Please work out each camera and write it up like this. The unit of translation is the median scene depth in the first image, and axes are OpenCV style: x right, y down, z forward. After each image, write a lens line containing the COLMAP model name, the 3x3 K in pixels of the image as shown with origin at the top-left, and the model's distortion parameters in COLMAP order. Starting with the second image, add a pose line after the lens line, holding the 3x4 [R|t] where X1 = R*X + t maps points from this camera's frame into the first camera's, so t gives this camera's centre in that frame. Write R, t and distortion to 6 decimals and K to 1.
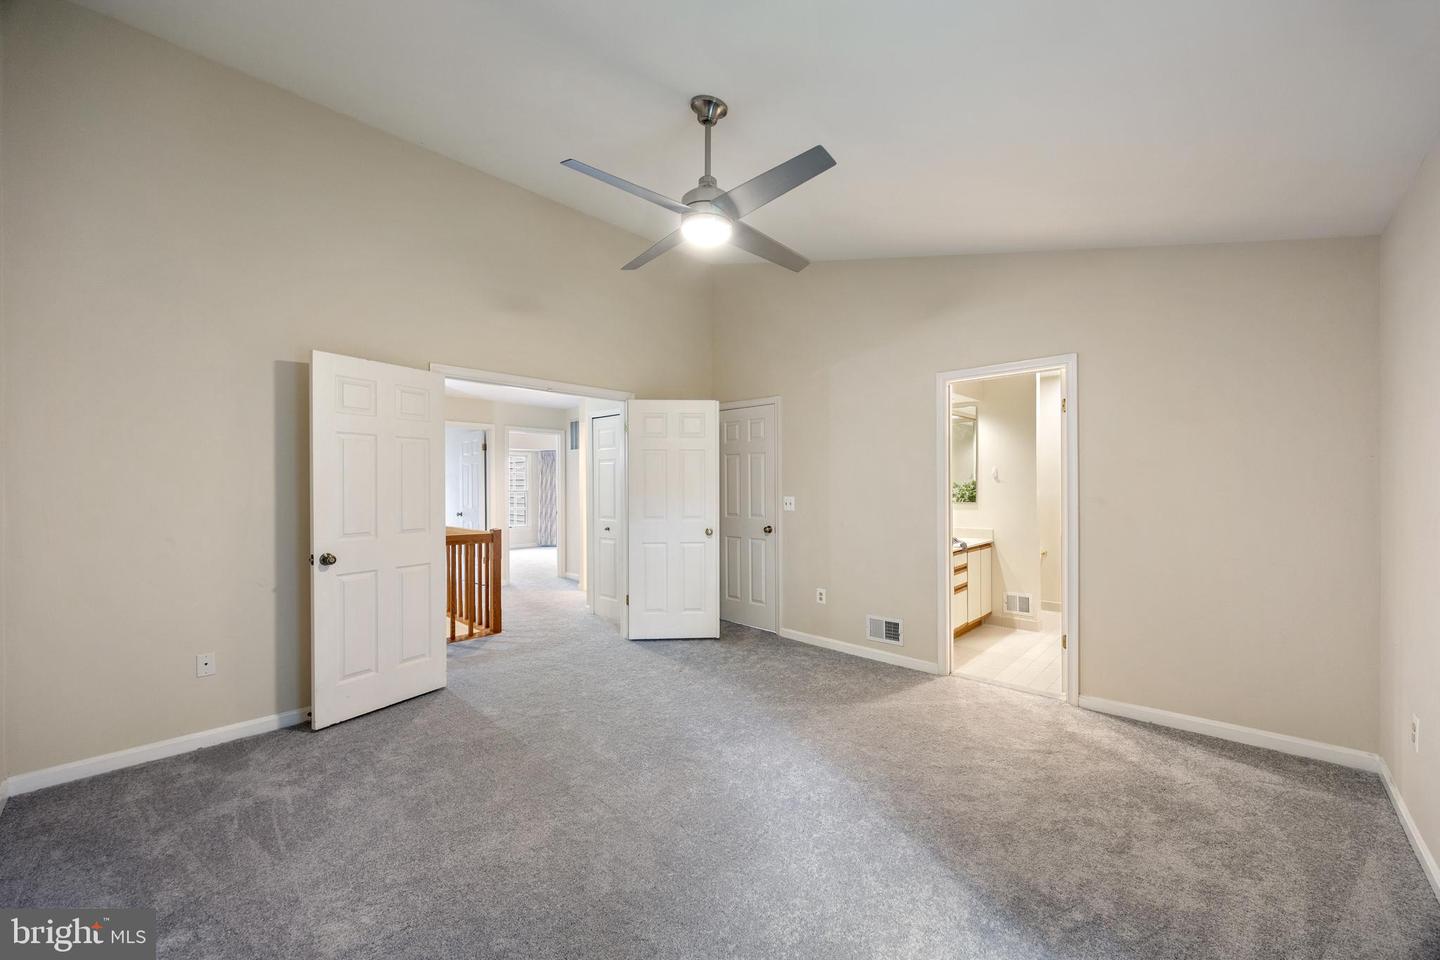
lens RADIAL K [[549.6, 0, 711.8], [0, 549.6, 484.7], [0, 0, 1]] dist [-0.000082, -0.000212]
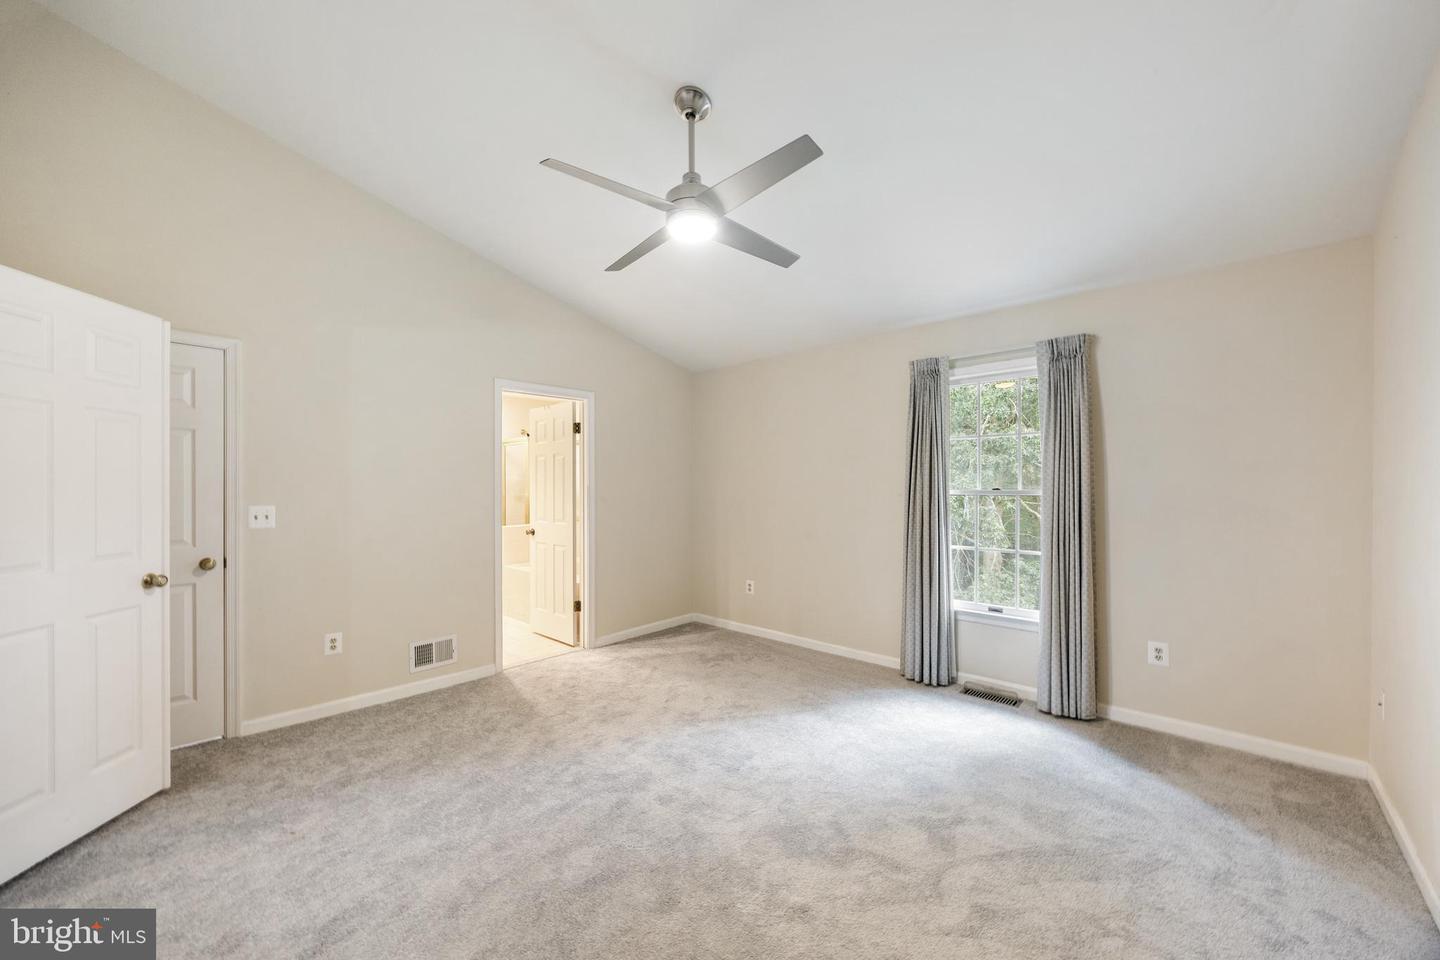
lens RADIAL K [[549.6, 0, 711.8], [0, 549.6, 484.7], [0, 0, 1]] dist [-0.000082, -0.000212]
pose [[-0.014135, 0.011529, 0.999834, -0.626999], [0.003346, 0.999928, -0.011483, 0.008318], [-0.999894, 0.003183, -0.014173, 0.625263]]
